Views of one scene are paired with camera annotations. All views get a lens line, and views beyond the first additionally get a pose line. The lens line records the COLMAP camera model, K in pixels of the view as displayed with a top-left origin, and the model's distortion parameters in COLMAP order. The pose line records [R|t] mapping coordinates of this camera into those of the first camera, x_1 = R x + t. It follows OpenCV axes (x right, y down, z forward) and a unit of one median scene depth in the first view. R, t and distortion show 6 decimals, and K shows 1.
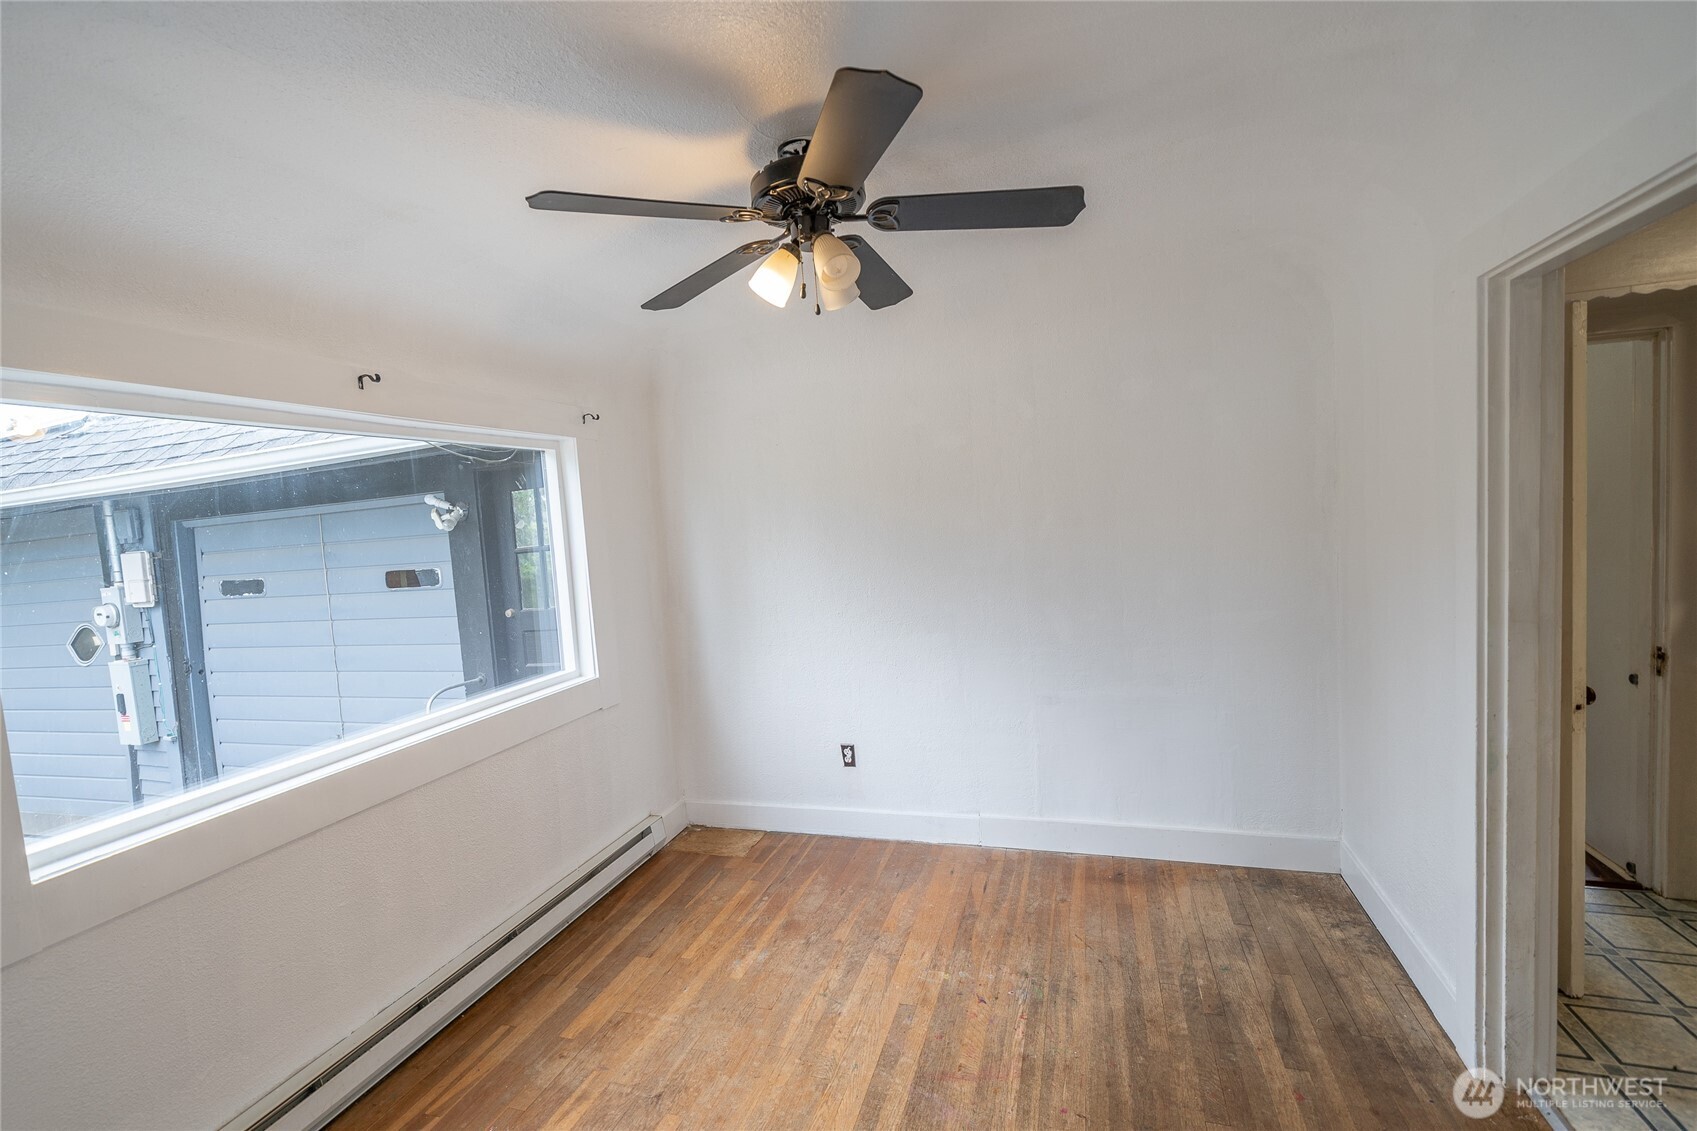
lens RADIAL K [[736.8, 0, 839.3], [0, 736.8, 576.3], [0, 0, 1]] dist [-0.000453, 0.000057]
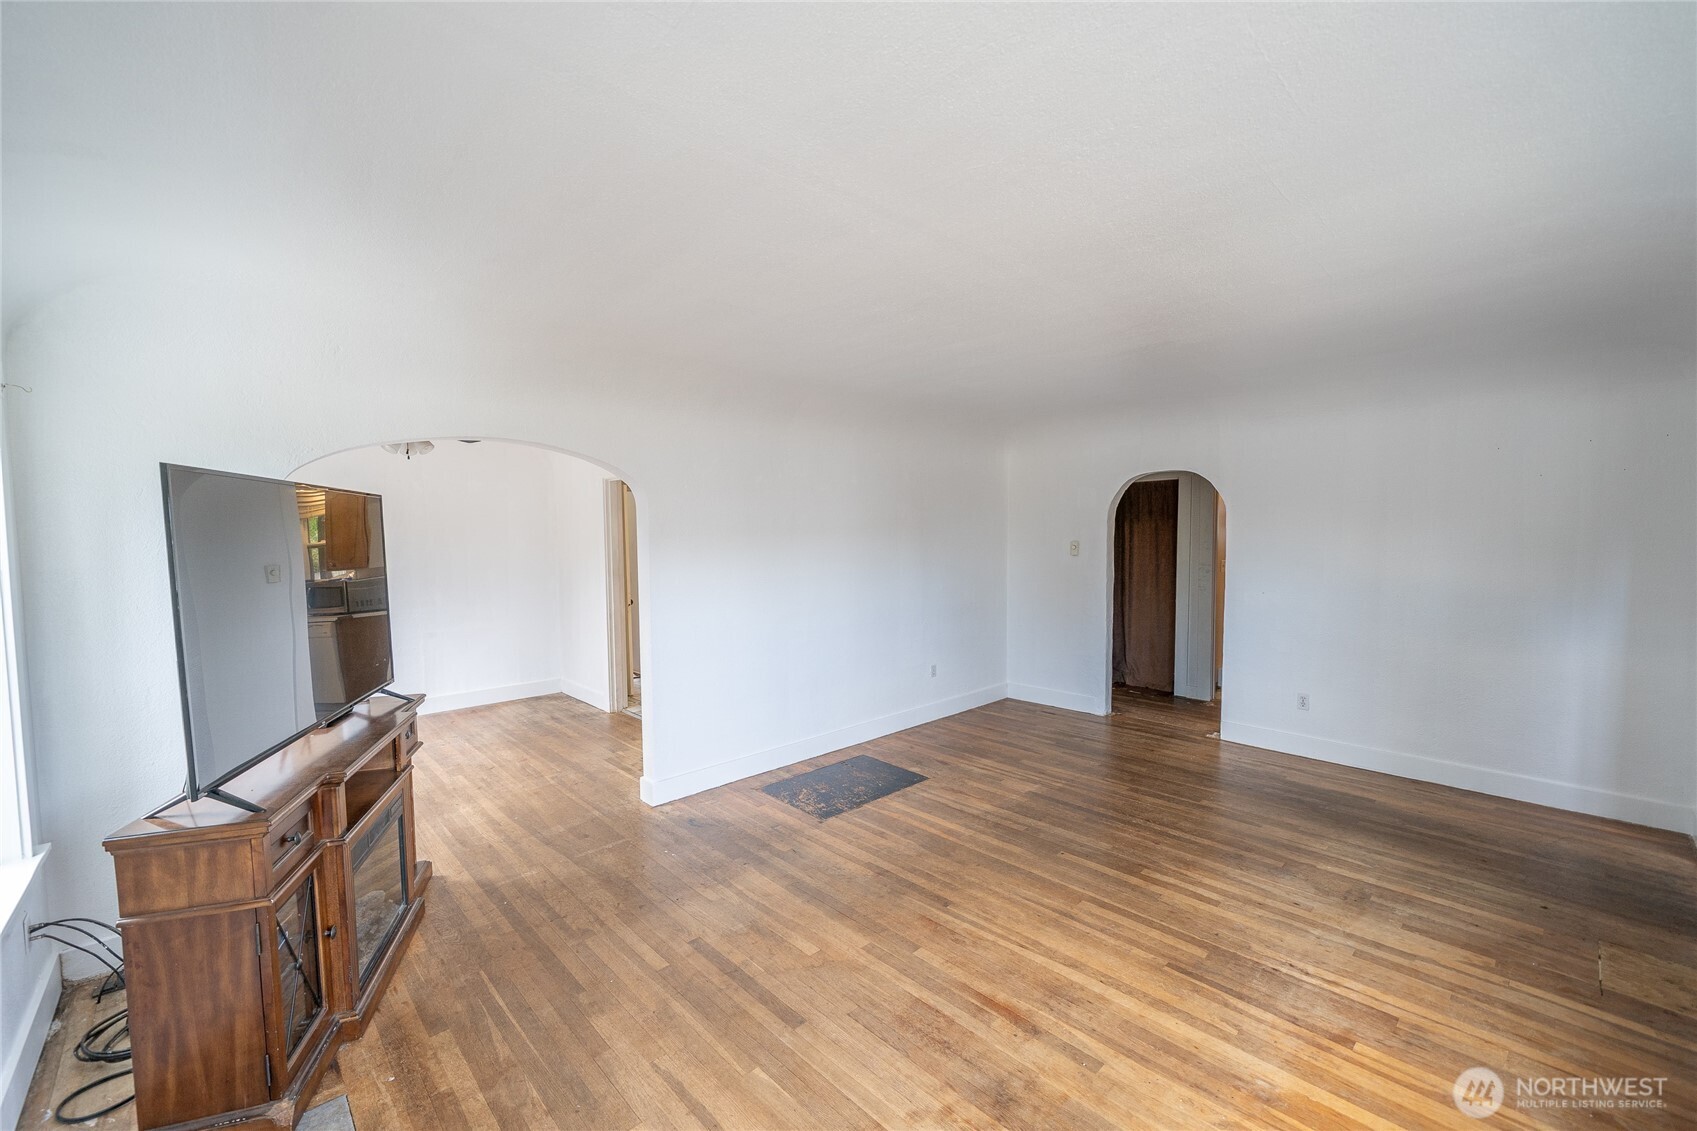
lens RADIAL K [[676.5, 0, 848.5], [0, 676.5, 565.5], [0, 0, 1]] dist [-0.000607, 0.000665]
pose [[0.467350, 0.014690, 0.883950, -0.976692], [0.045132, 0.998162, -0.040450, 0.127889], [-0.882920, 0.058799, 0.465828, -1.034014]]
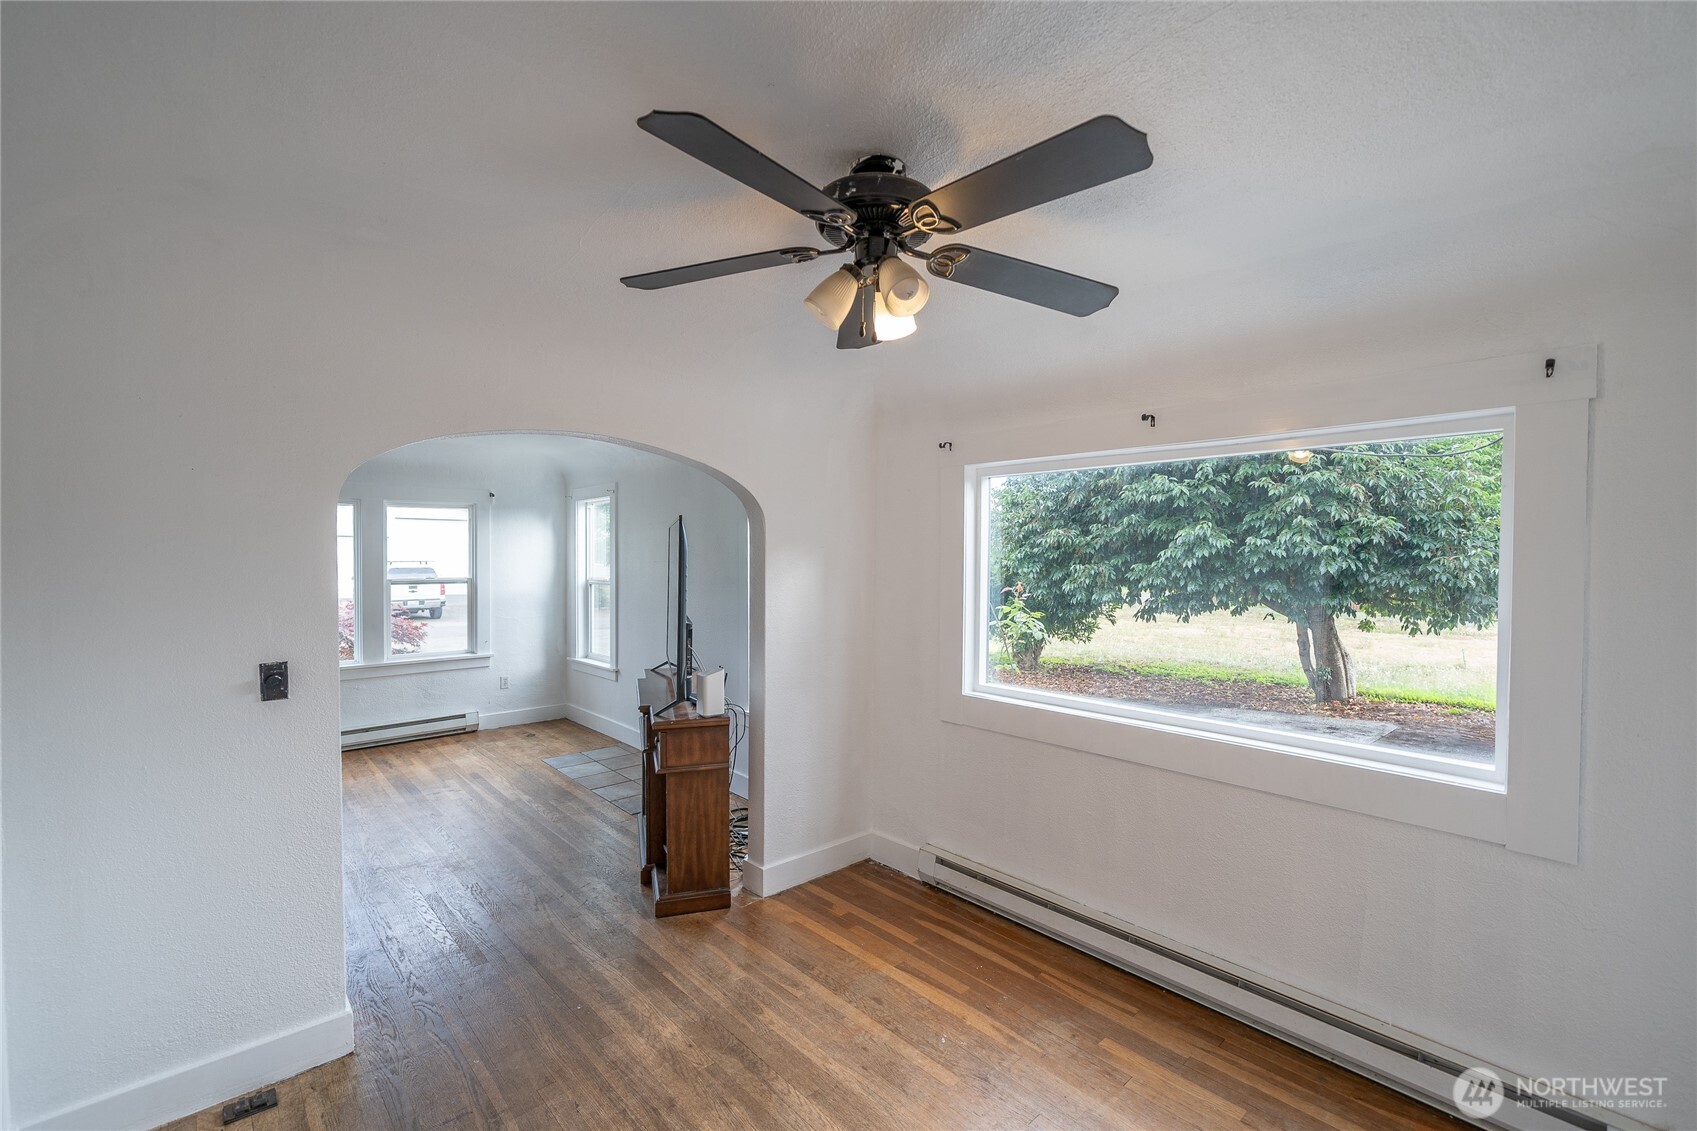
lens RADIAL K [[718.5, 0, 847.2], [0, 718.5, 571.6], [0, 0, 1]] dist [0.000079, 0.000376]
pose [[-0.491588, 0.083193, -0.866845, 0.529056], [-0.037133, 0.992518, 0.116312, -0.110491], [0.870036, 0.089366, -0.484821, 0.952959]]
